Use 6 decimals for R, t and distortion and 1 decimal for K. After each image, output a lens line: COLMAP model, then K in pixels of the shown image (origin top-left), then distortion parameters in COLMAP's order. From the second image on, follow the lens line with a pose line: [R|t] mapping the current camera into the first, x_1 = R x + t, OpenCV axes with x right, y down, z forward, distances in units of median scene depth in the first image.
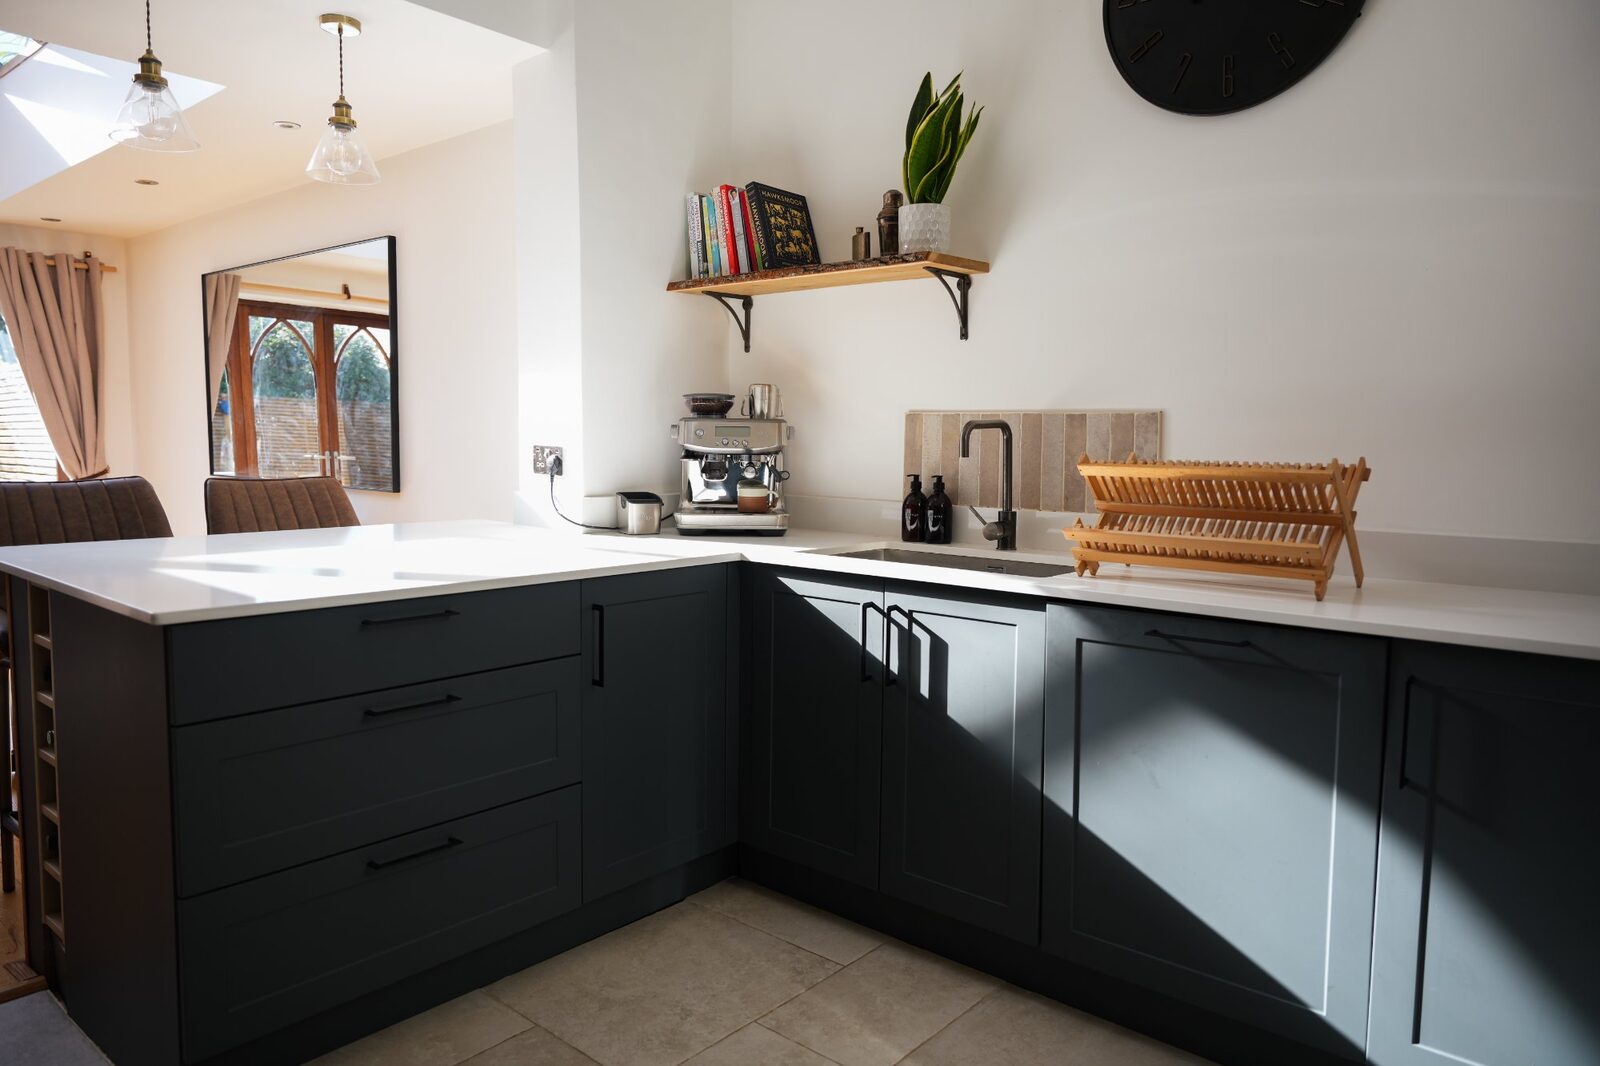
lens RADIAL K [[1060.9, 0, 800.0], [0, 1060.9, 533.0], [0, 0, 1]] dist [-0.004882, 0.001378]
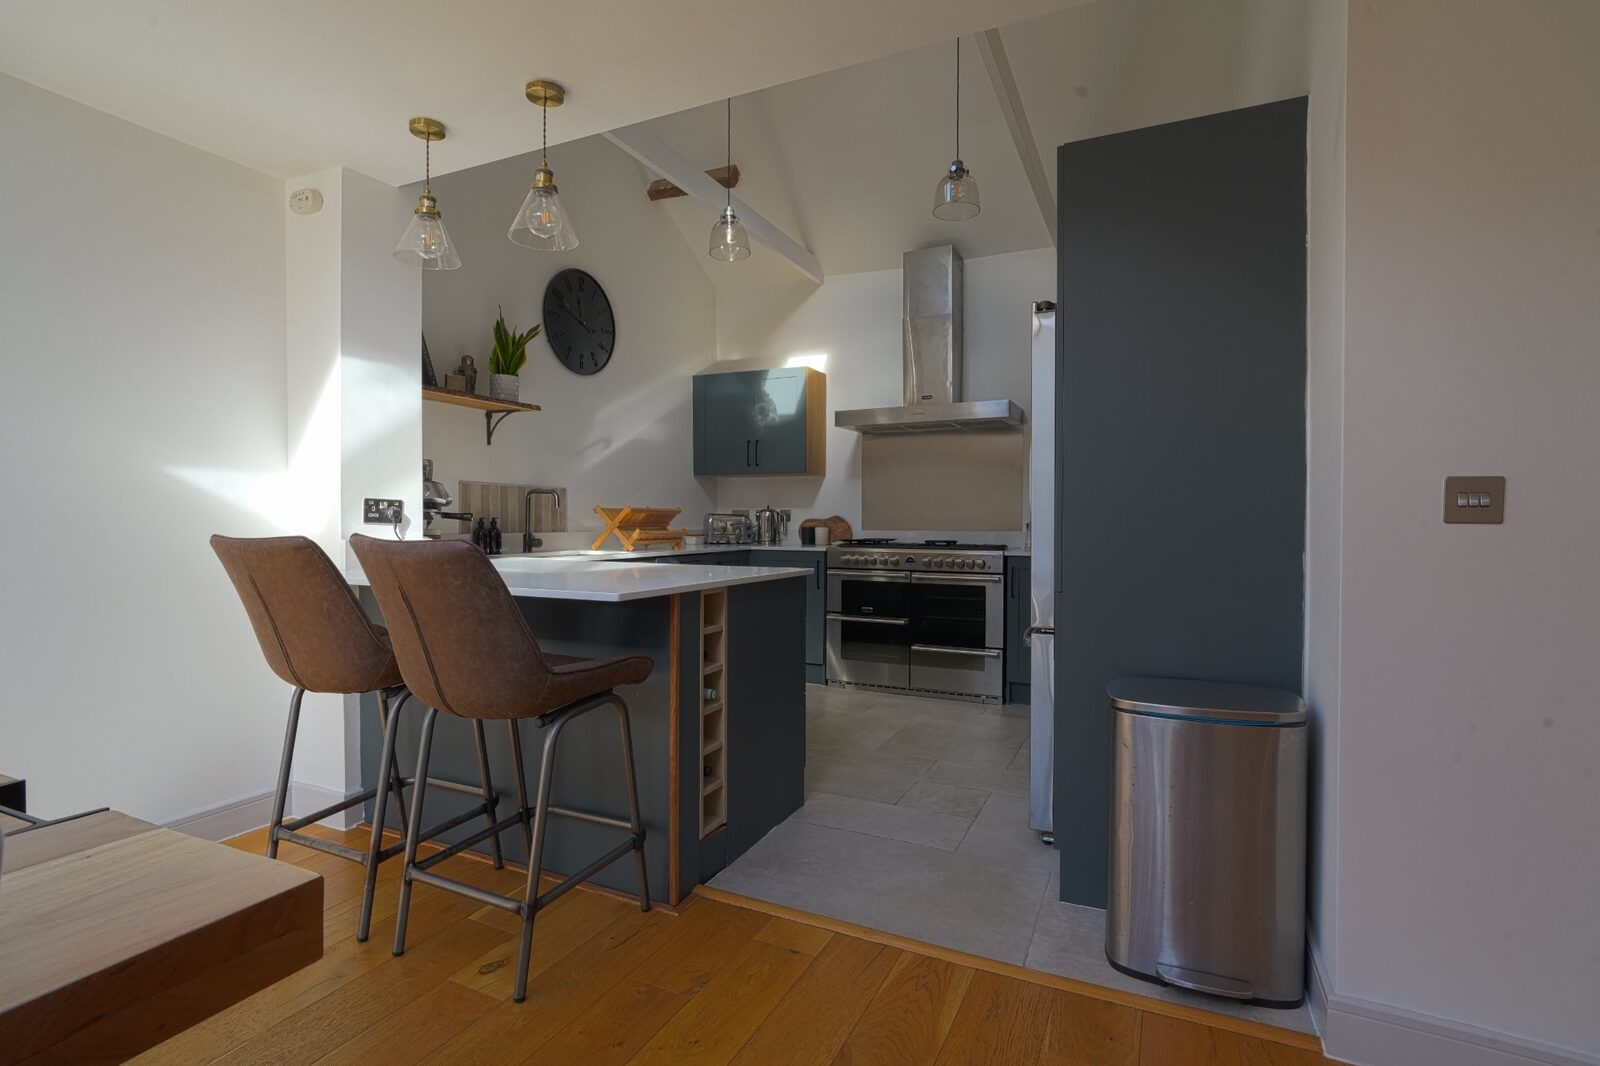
lens RADIAL K [[749.2, 0, 800.0], [0, 749.2, 533.0], [0, 0, 1]] dist [-0.004341, -0.000518]
pose [[-0.268763, -0.031891, 0.962678, -1.199974], [0.080314, 0.995229, 0.055391, -0.054846], [-0.959852, 0.092204, -0.264919, 0.799931]]
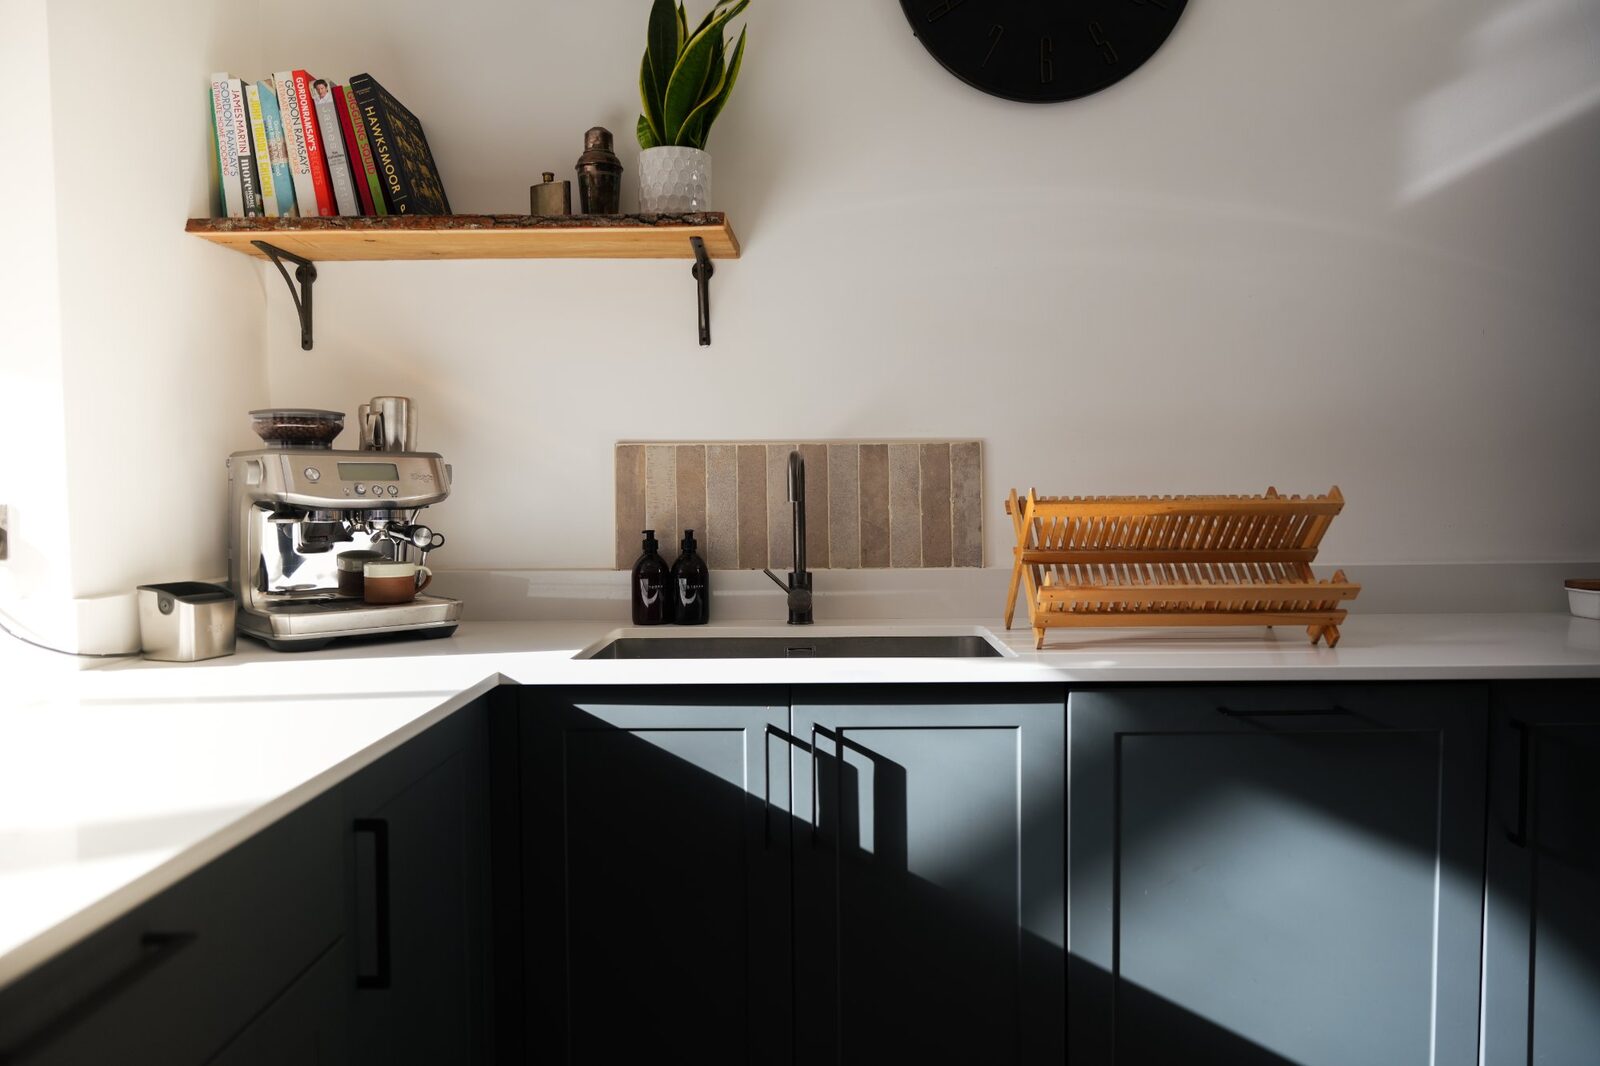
lens RADIAL K [[1060.9, 0, 800.0], [0, 1060.9, 533.0], [0, 0, 1]] dist [-0.004882, 0.001378]
pose [[0.767967, -0.041599, 0.639138, -0.260459], [0.074920, 0.996873, -0.025139, -0.026759], [-0.636093, 0.067190, 0.768681, 0.378500]]
